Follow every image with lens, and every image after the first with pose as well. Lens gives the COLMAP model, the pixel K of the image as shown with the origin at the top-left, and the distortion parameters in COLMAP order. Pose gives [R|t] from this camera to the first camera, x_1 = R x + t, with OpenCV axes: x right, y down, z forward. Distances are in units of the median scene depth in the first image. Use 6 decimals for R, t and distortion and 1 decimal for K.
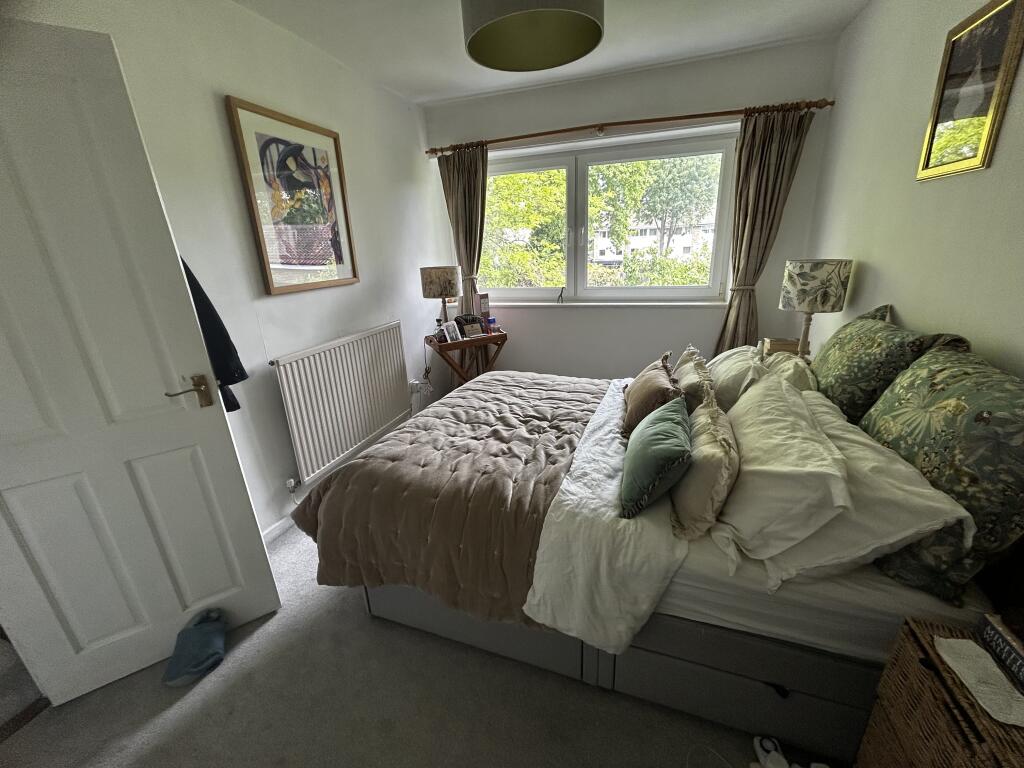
lens RADIAL K [[415.2, 0, 511.4], [0, 415.2, 382.5], [0, 0, 1]] dist [0.001667, 0.000984]
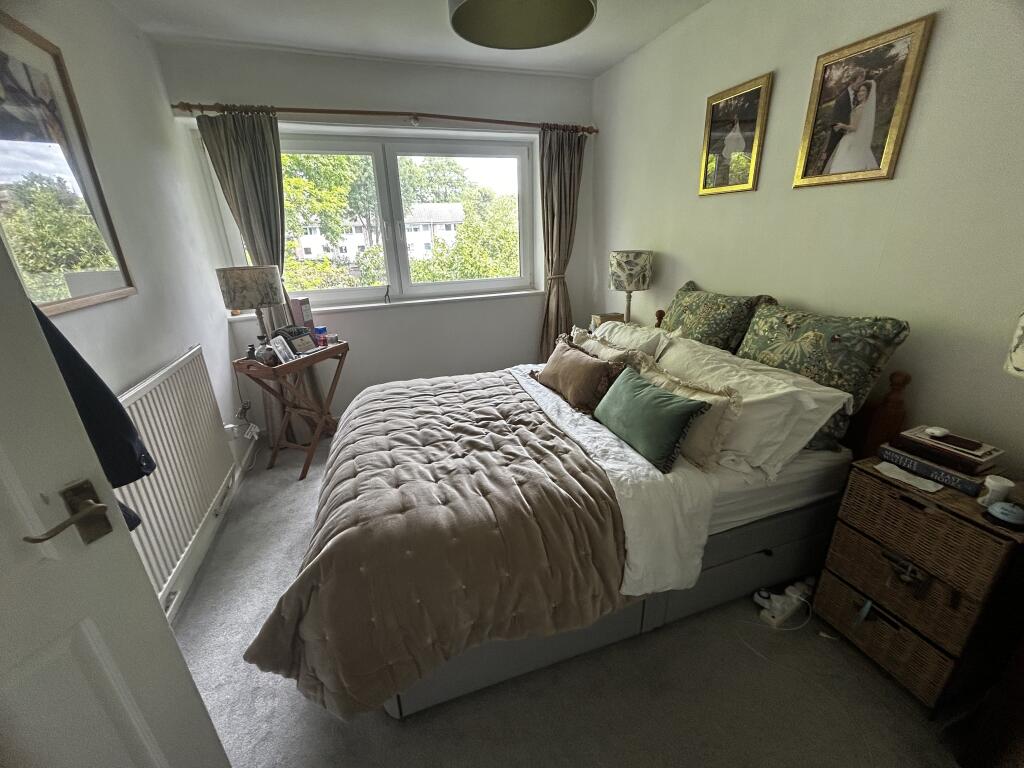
lens RADIAL K [[415.2, 0, 511.2], [0, 415.2, 382.6], [0, 0, 1]] dist [0.001667, 0.000984]
pose [[0.785972, -0.194779, 0.586778, -0.397707], [0.192040, 0.979045, 0.067759, -0.046449], [-0.587680, 0.059428, 0.806908, 0.177013]]
